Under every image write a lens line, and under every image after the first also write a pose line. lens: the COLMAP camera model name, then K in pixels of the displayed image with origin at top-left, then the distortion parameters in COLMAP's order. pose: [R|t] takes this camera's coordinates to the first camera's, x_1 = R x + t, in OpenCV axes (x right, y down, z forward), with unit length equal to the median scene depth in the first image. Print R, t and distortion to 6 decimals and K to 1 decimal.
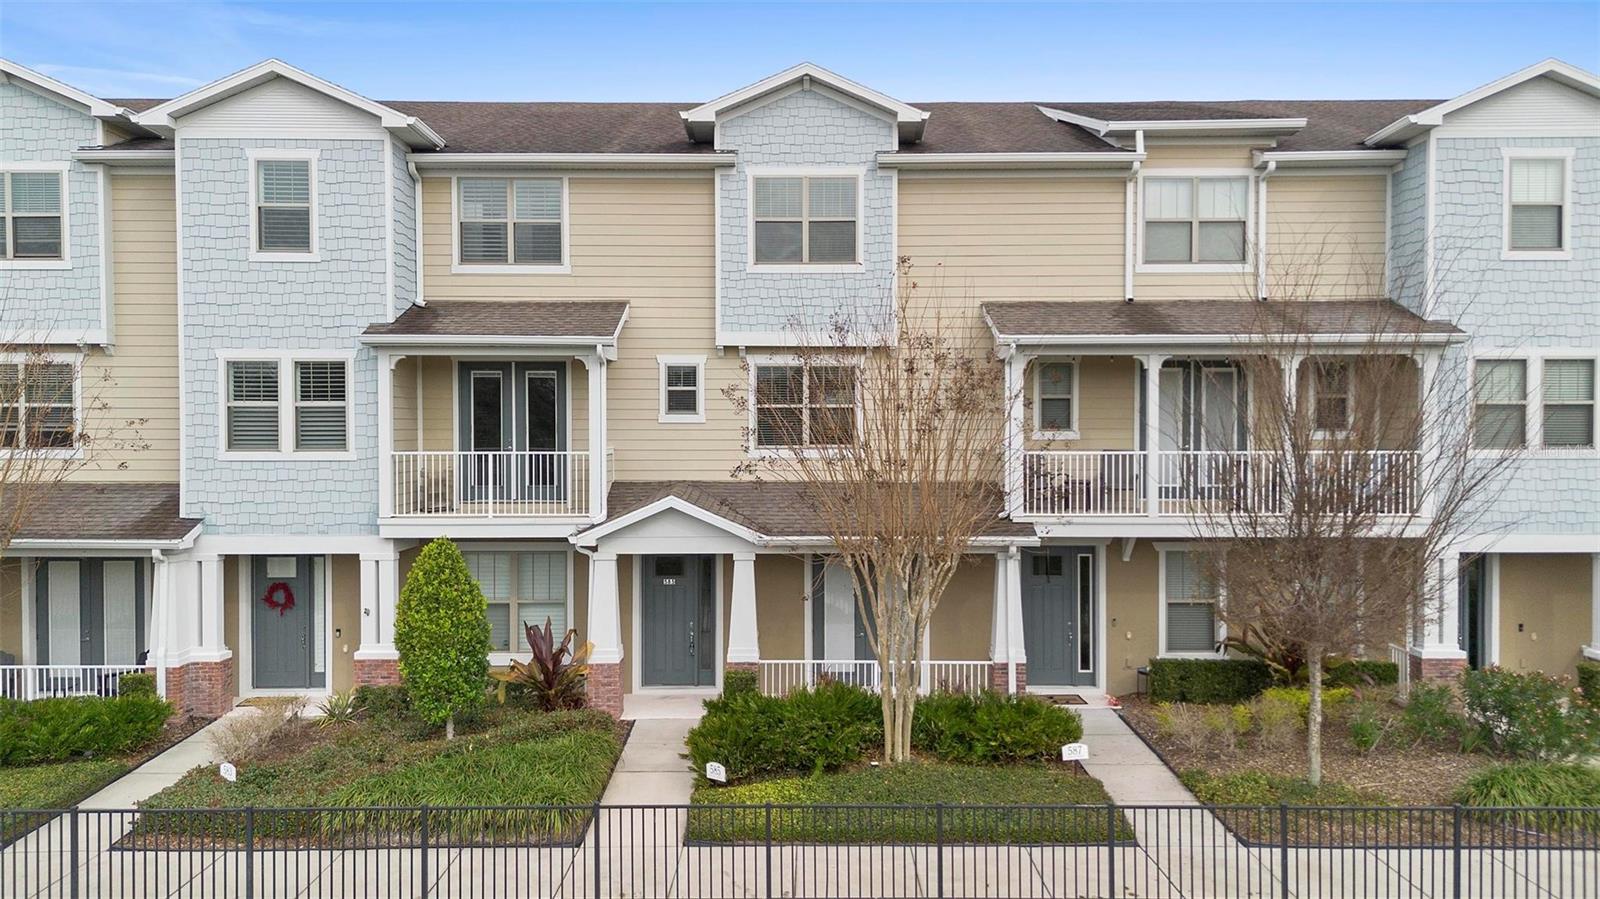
lens RADIAL K [[1153.7, 0, 807.4], [0, 1153.7, 440.7], [0, 0, 1]] dist [0.026833, -0.013174]
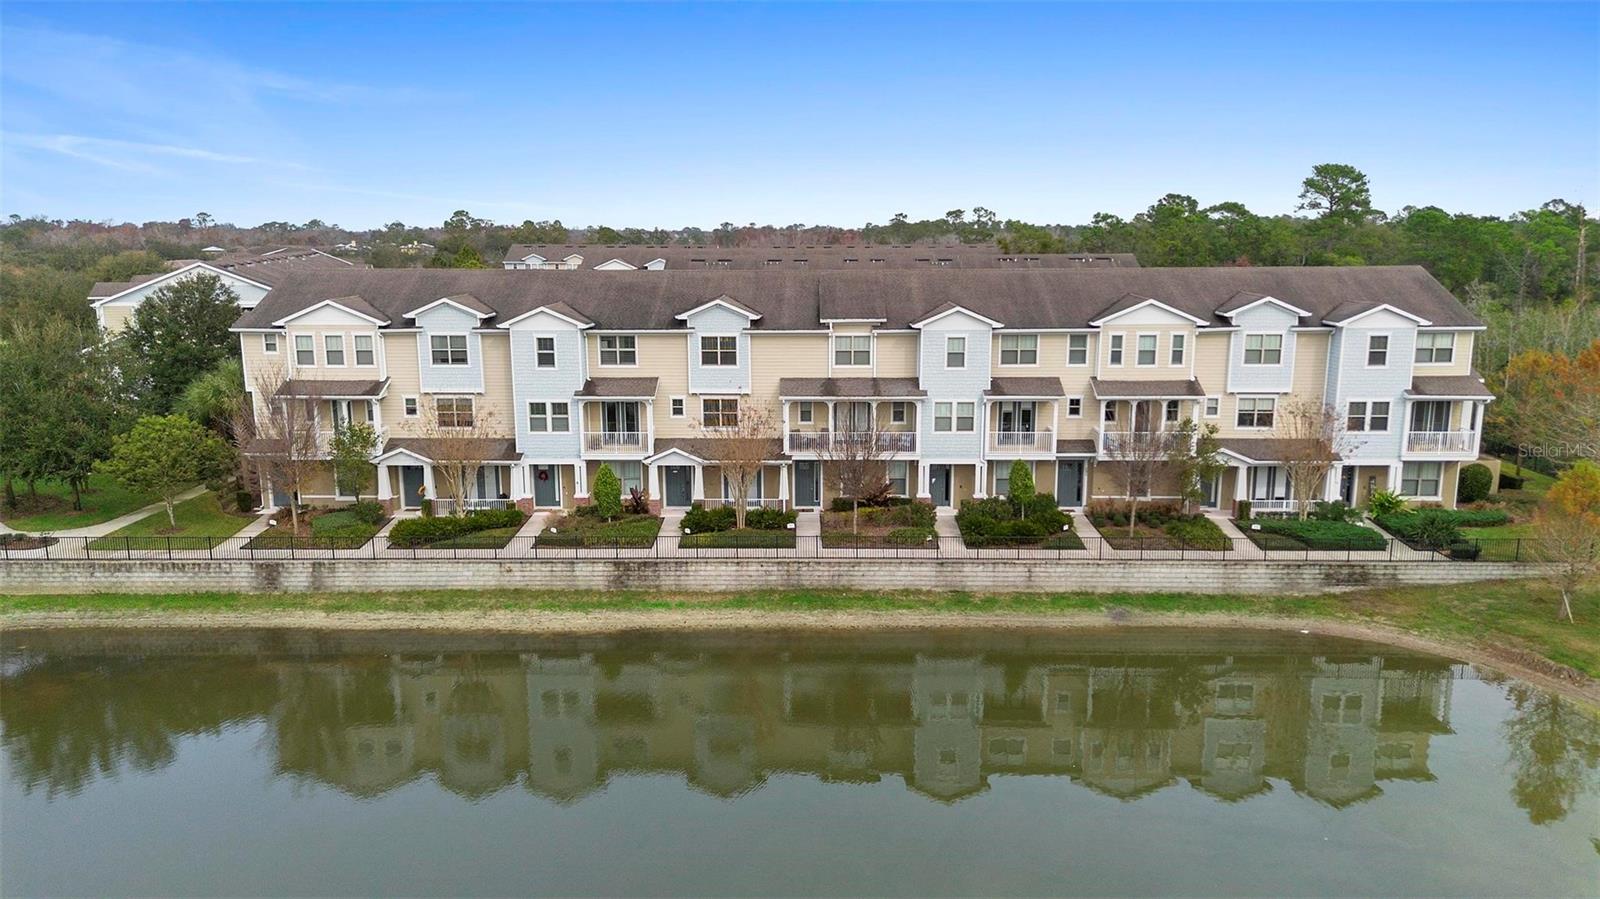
lens RADIAL K [[1153.7, 0, 799.5], [0, 1153.7, 456.6], [0, 0, 1]] dist [0.026833, -0.013174]
pose [[0.999457, 0.000330, -0.032941, 0.313679], [0.005468, 0.984417, 0.175763, -0.460707], [0.032486, -0.175847, 0.983881, -2.004646]]
